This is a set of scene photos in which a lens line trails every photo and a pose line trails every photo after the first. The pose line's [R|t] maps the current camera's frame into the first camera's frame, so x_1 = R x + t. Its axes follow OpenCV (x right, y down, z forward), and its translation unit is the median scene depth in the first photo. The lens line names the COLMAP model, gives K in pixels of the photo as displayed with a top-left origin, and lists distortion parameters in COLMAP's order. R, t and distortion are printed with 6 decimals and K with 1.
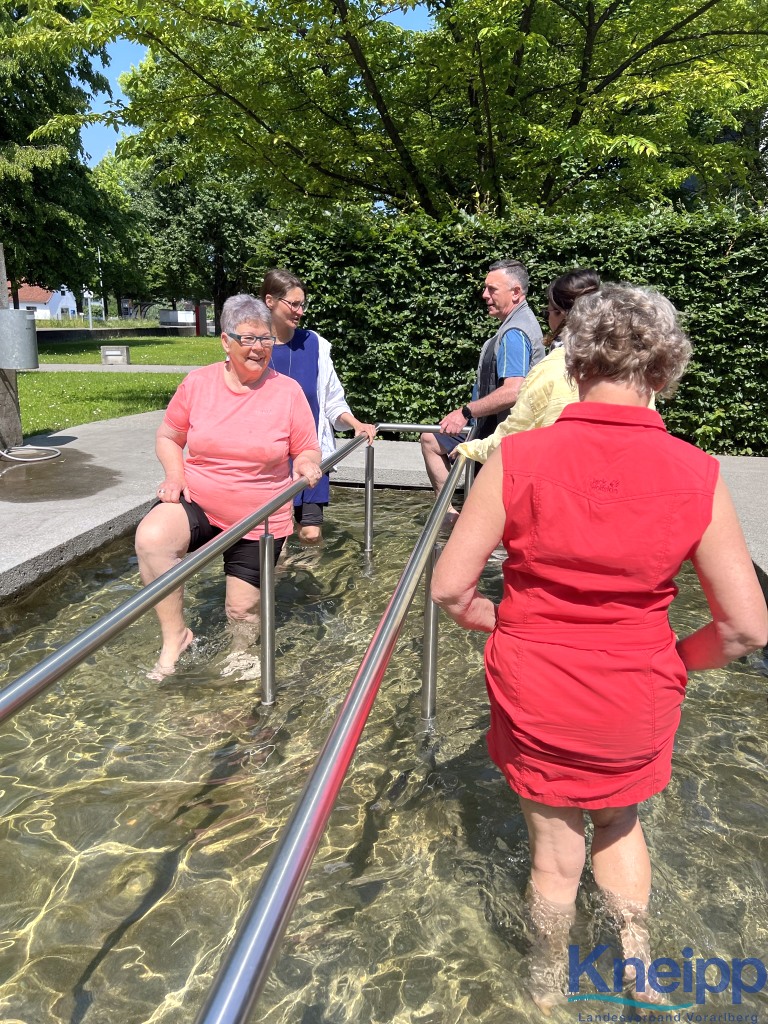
lens RADIAL K [[773.6, 0, 387.5], [0, 773.6, 511.3], [0, 0, 1]] dist [0.077570, -0.050779]
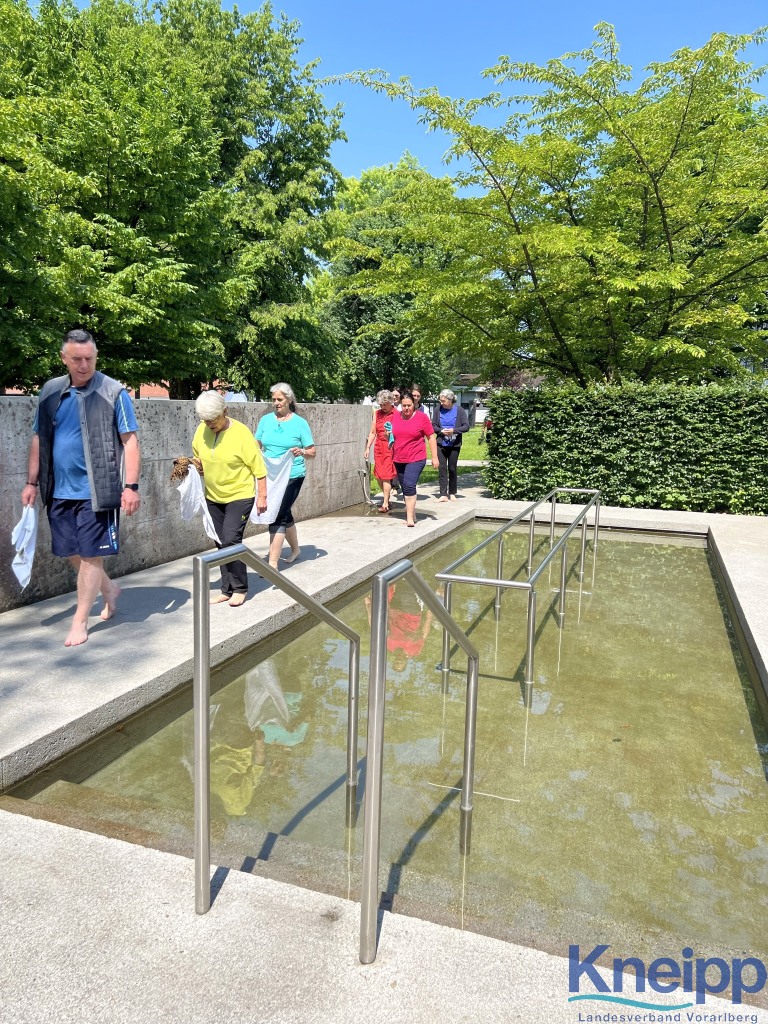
lens RADIAL K [[773.6, 0, 378.6], [0, 773.6, 517.7], [0, 0, 1]] dist [0.077570, -0.050779]
pose [[0.984455, 0.027903, -0.173409, -0.090811], [-0.045677, 0.994002, -0.099363, 0.154580], [0.169596, 0.105739, 0.979825, -0.924887]]
